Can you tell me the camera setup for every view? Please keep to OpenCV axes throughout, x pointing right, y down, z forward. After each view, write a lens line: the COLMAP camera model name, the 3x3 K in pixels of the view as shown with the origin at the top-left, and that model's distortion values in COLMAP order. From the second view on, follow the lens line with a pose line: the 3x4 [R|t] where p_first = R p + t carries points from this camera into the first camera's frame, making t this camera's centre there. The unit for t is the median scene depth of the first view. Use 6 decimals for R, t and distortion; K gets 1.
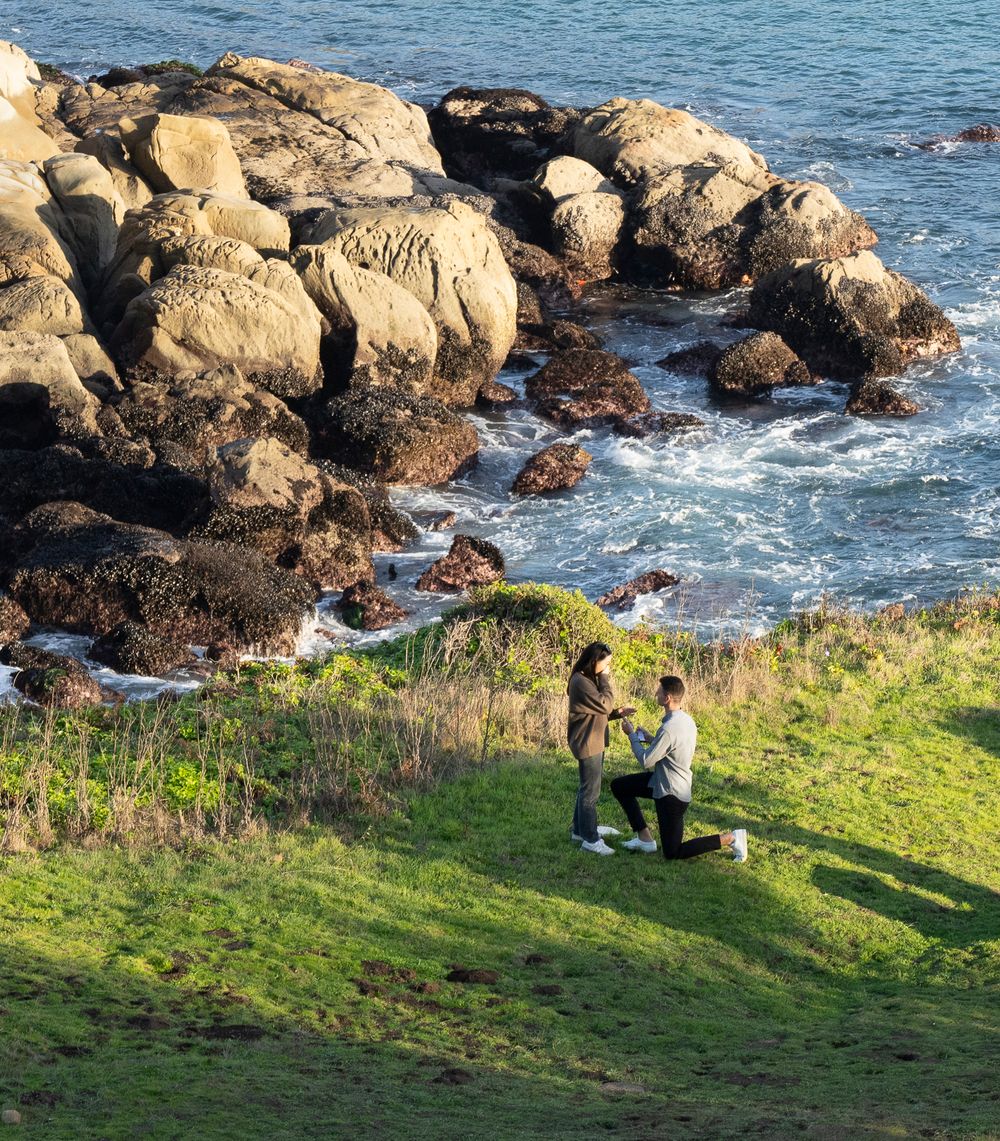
lens RADIAL K [[3818.7, 0, 502.3], [0, 3818.7, 569.2], [0, 0, 1]] dist [-0.185461, 0.000000]
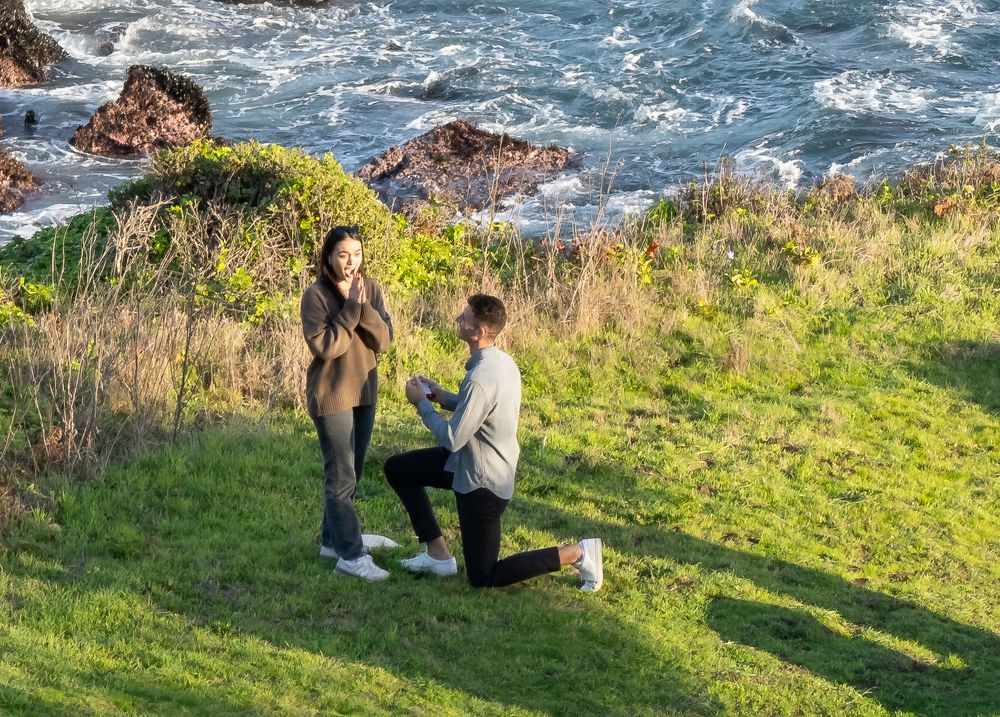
lens RADIAL K [[3059.2, 0, 497.4], [0, 3059.2, 360.6], [0, 0, 1]] dist [-0.105496, 0.000000]
pose [[0.999515, -0.002810, 0.031029, 0.031746], [0.002479, 0.999940, 0.010706, 0.033837], [-0.031057, -0.010624, 0.999461, 0.502679]]
